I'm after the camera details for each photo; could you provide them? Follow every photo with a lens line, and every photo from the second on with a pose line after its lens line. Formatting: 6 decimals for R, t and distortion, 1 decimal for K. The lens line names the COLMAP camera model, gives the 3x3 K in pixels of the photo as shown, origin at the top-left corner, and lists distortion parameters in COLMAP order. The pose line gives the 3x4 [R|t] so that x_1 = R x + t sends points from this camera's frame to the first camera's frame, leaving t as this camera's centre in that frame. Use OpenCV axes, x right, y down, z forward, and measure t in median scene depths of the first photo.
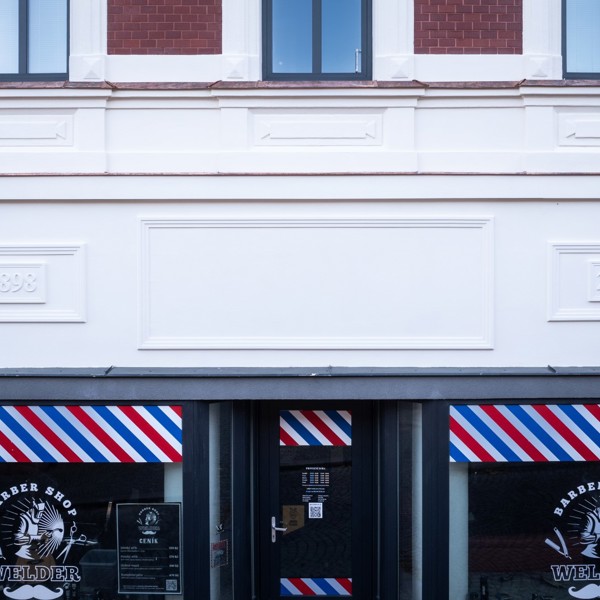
lens RADIAL K [[780.2, 0, 295.3], [0, 780.2, 299.3], [0, 0, 1]] dist [-0.022269, 0.000000]
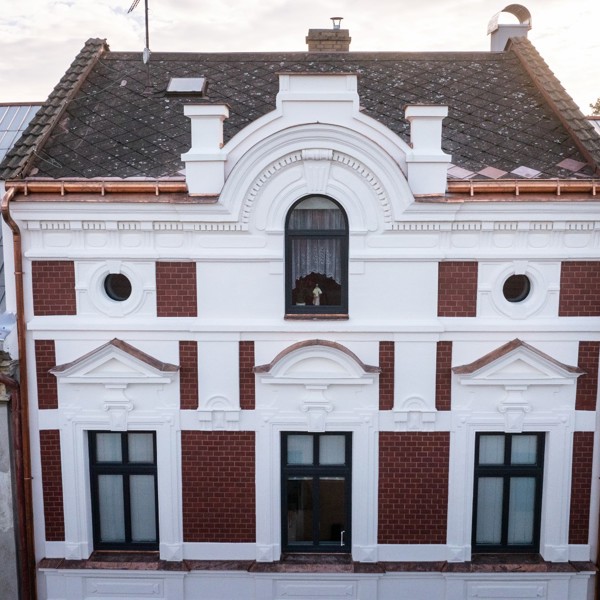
lens RADIAL K [[780.2, 0, 303.4], [0, 780.2, 299.3], [0, 0, 1]] dist [-0.022269, 0.000000]
pose [[0.999983, 0.000307, -0.005743, 0.010813], [0.000579, 0.988127, 0.153641, -1.051682], [0.005722, -0.153642, 0.988110, -0.488510]]
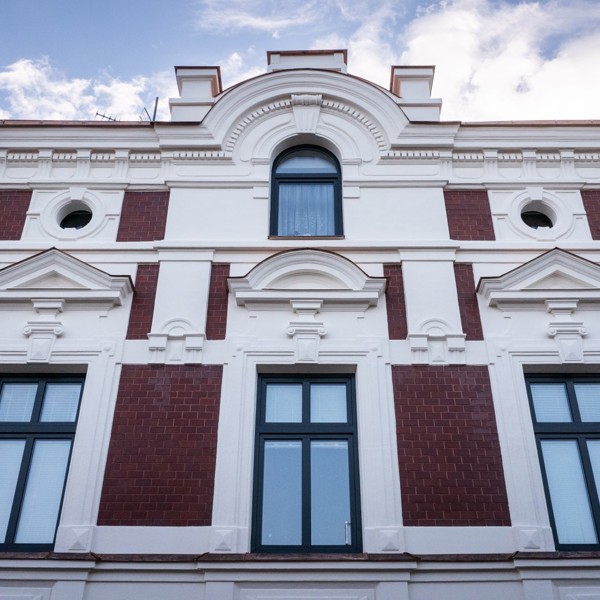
lens RADIAL K [[780.2, 0, 305.8], [0, 780.2, 286.2], [0, 0, 1]] dist [-0.022269, 0.000000]
pose [[0.999982, 0.004050, 0.004509, 0.021487], [-0.000770, 0.822862, -0.568241, -0.000093], [-0.006012, 0.568227, 0.822850, 0.000271]]
